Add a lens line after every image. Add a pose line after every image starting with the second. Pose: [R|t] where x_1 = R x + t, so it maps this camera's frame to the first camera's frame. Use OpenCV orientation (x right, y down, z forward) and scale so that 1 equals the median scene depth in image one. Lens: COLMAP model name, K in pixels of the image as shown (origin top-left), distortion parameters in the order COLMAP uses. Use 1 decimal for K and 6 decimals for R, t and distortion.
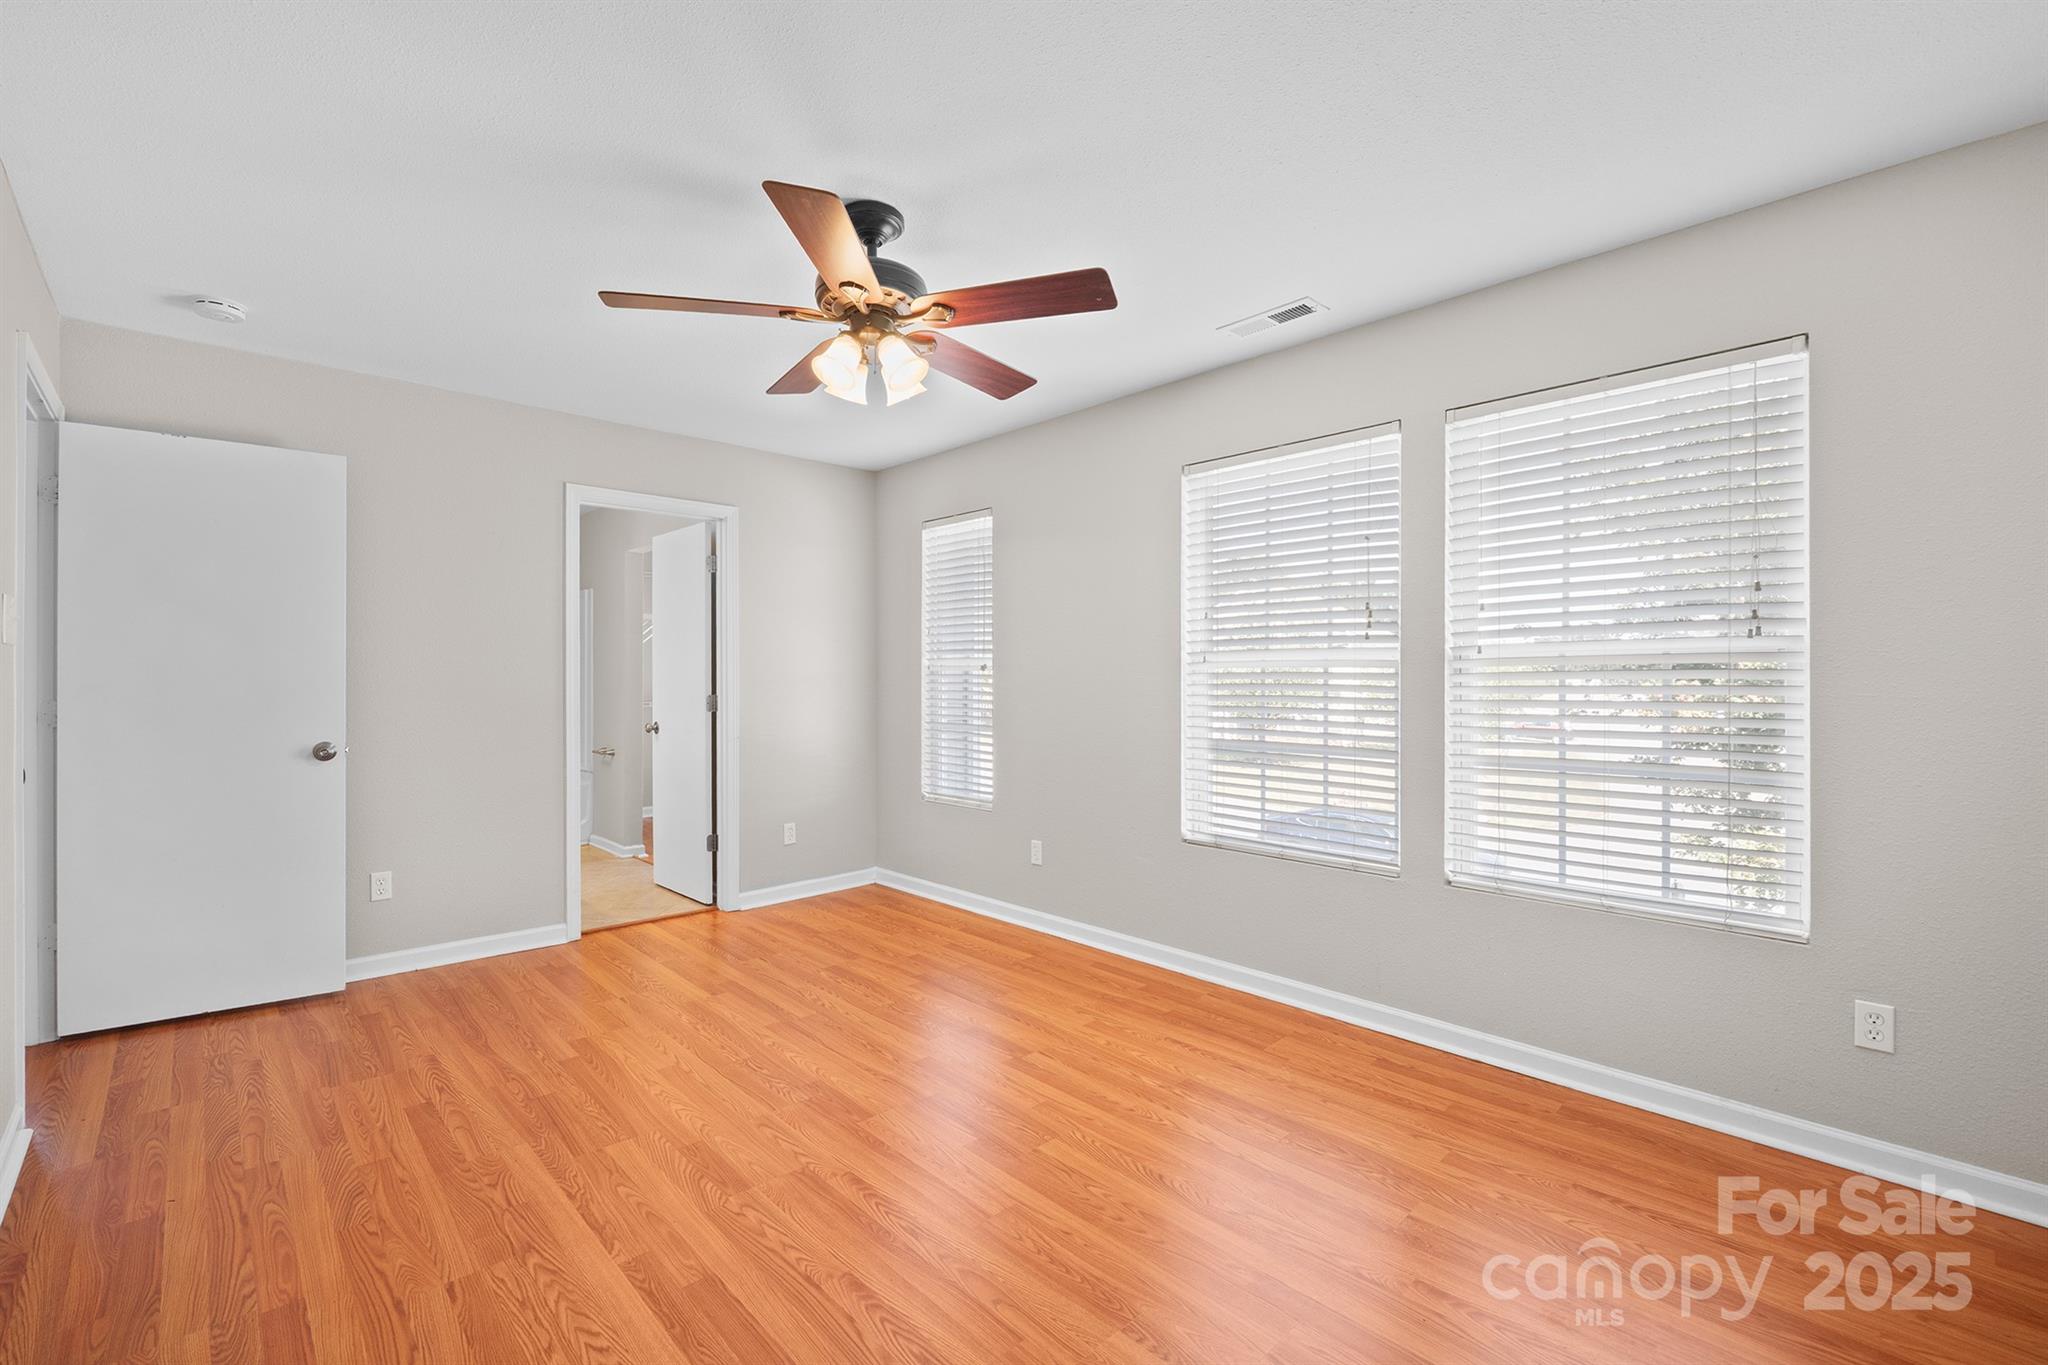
lens RADIAL K [[861.3, 0, 1018.2], [0, 861.3, 690.1], [0, 0, 1]] dist [-0.006642, -0.000658]
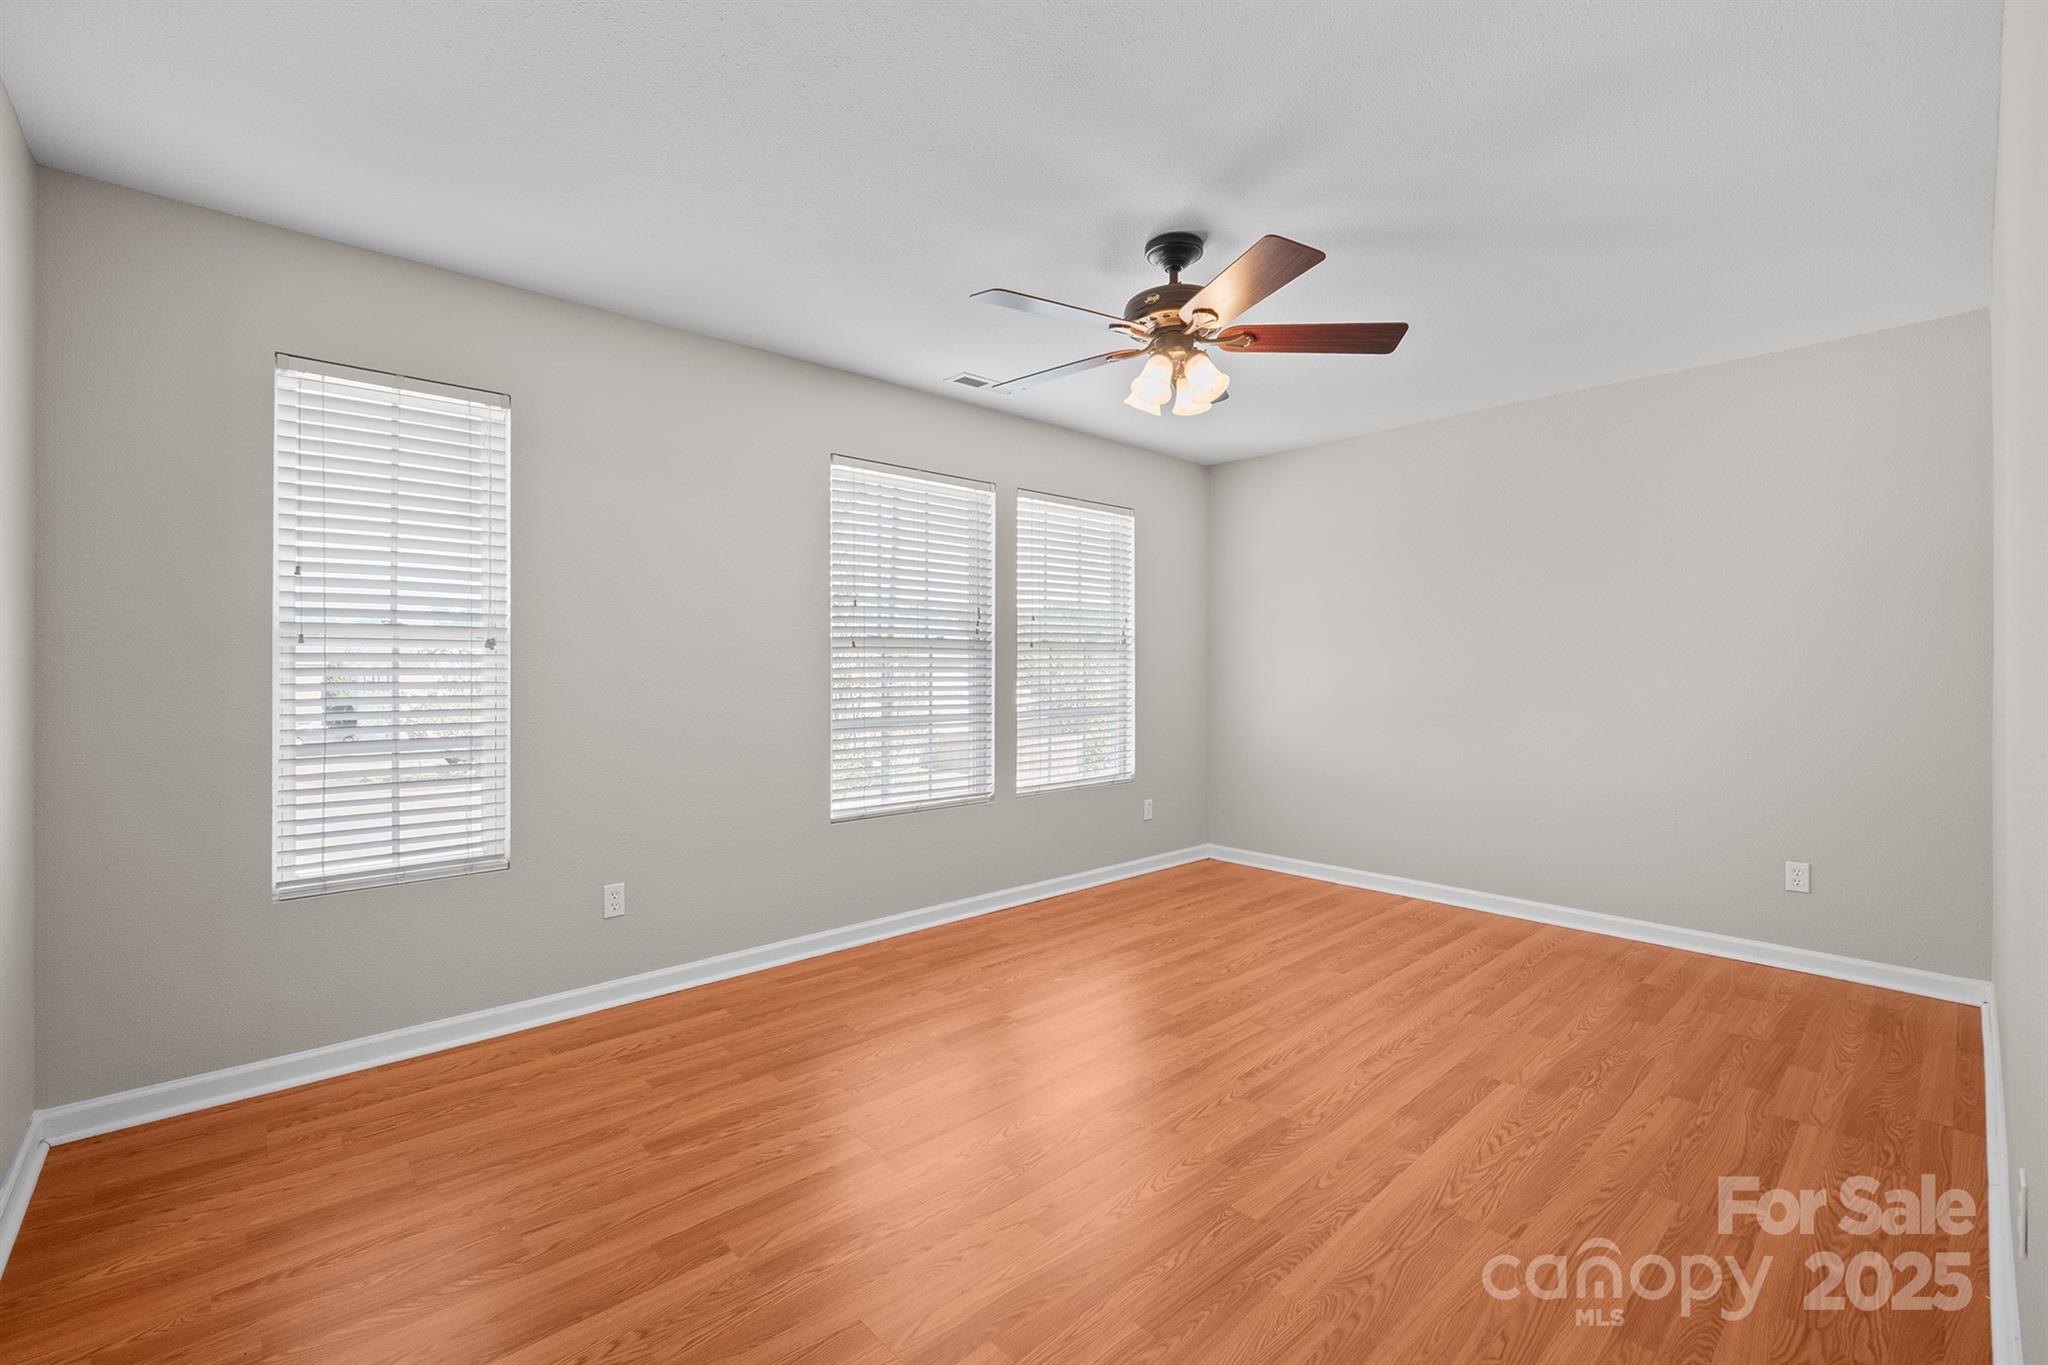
lens RADIAL K [[861.3, 0, 1031.5], [0, 861.3, 662.8], [0, 0, 1]] dist [-0.006642, -0.000658]
pose [[0.027576, 0.000561, 0.999620, -0.908002], [0.011555, 0.999933, -0.000880, -0.009669], [-0.999553, 0.011575, 0.027567, 0.813758]]
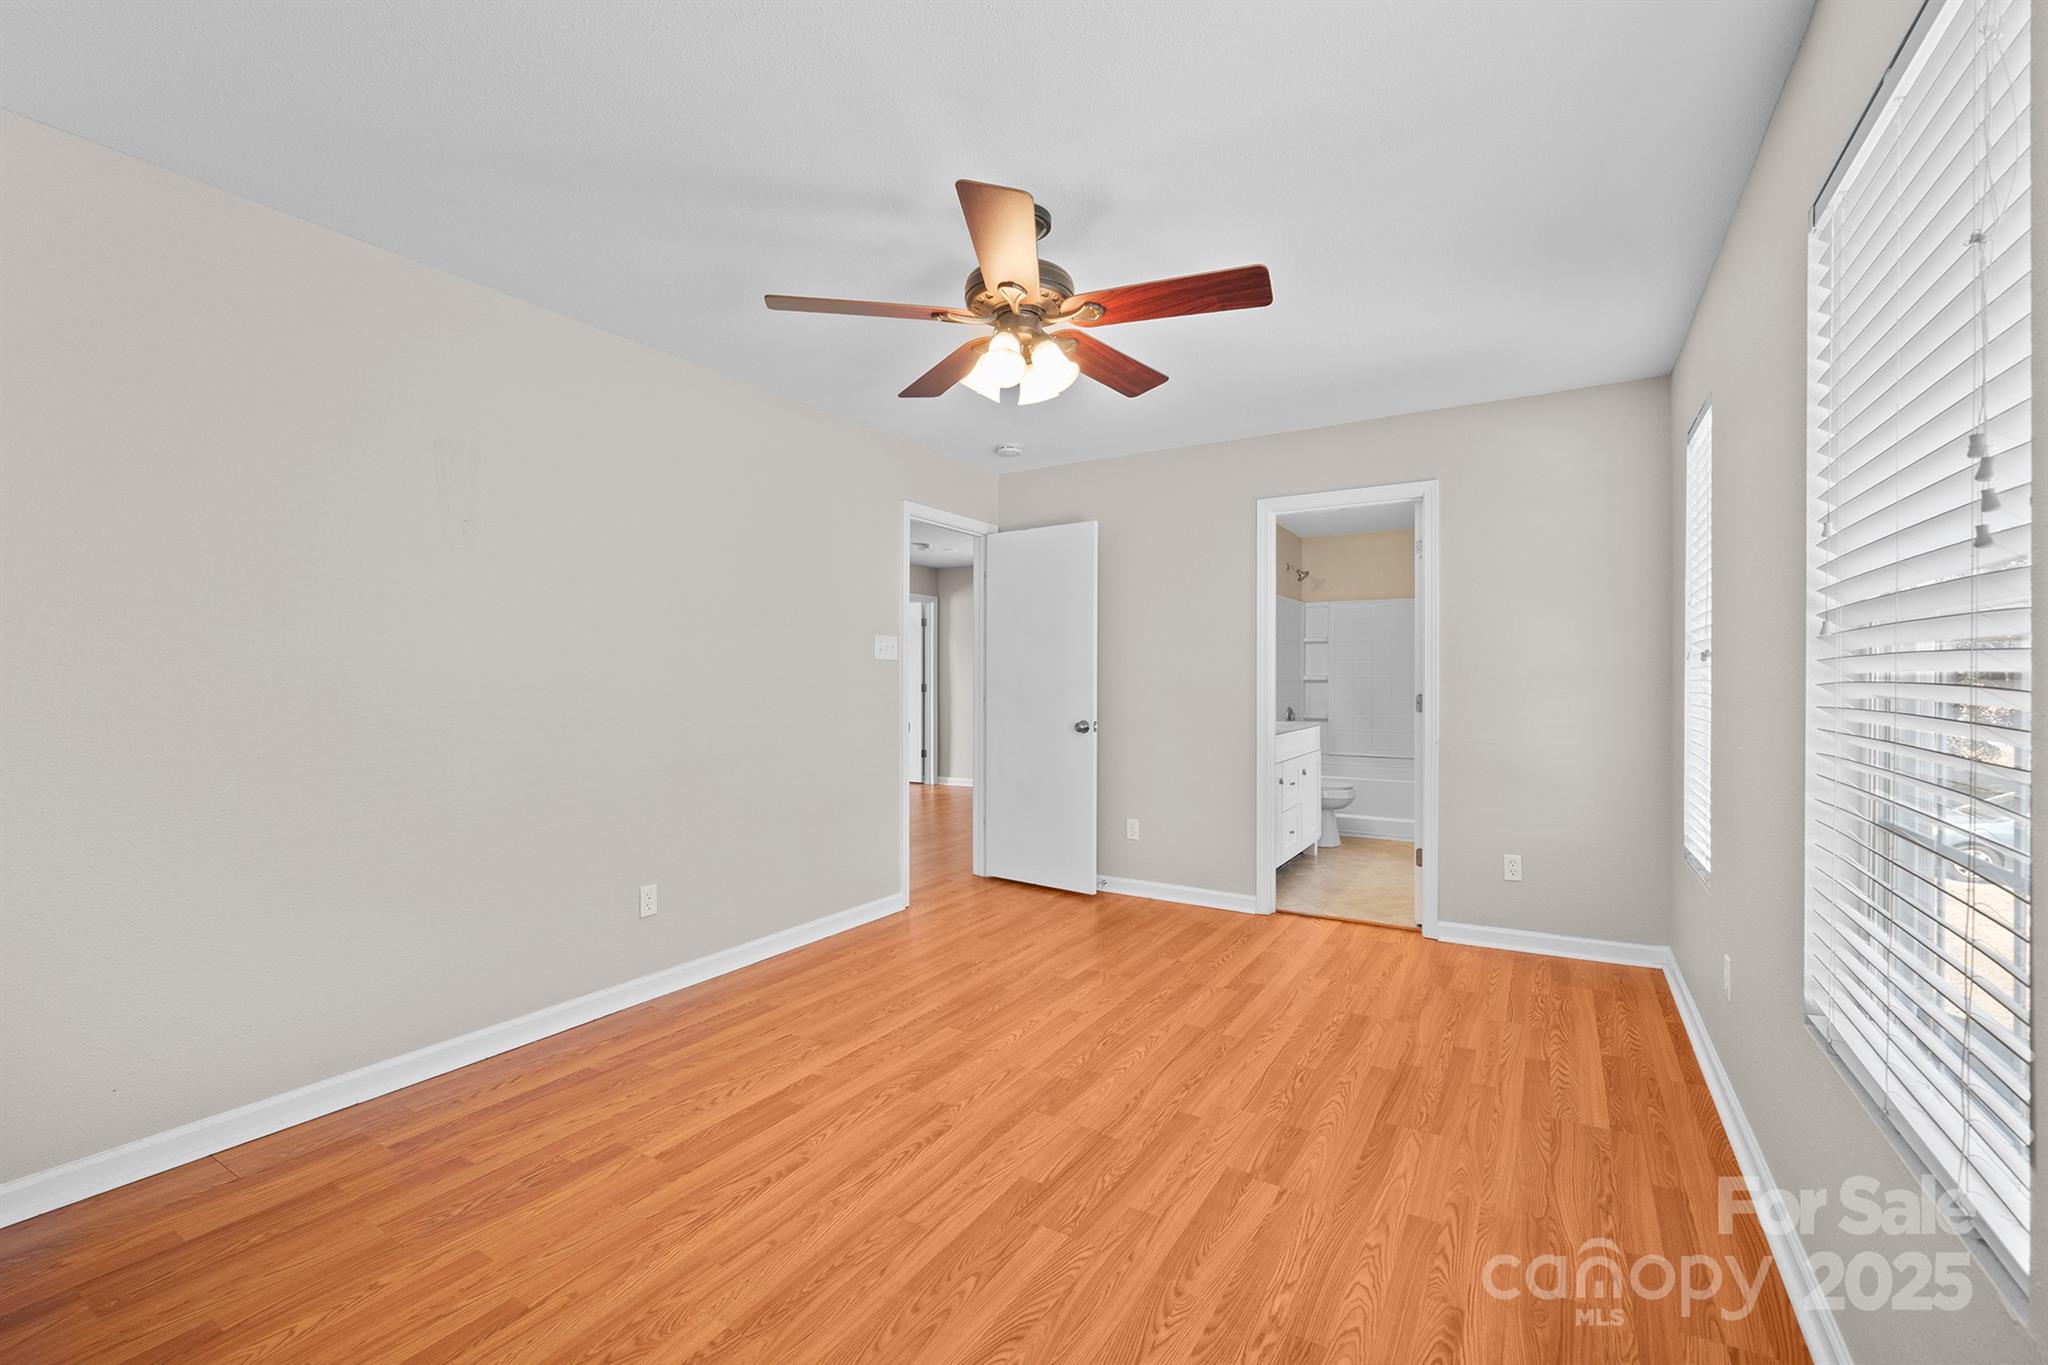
lens RADIAL K [[861.3, 0, 1045.2], [0, 861.3, 681.1], [0, 0, 1]] dist [-0.006642, -0.000658]
pose [[0.274856, 0.000315, -0.961485, 0.578151], [-0.009697, 0.999950, -0.002445, -0.002321], [0.961437, 0.009995, 0.274845, 0.528504]]
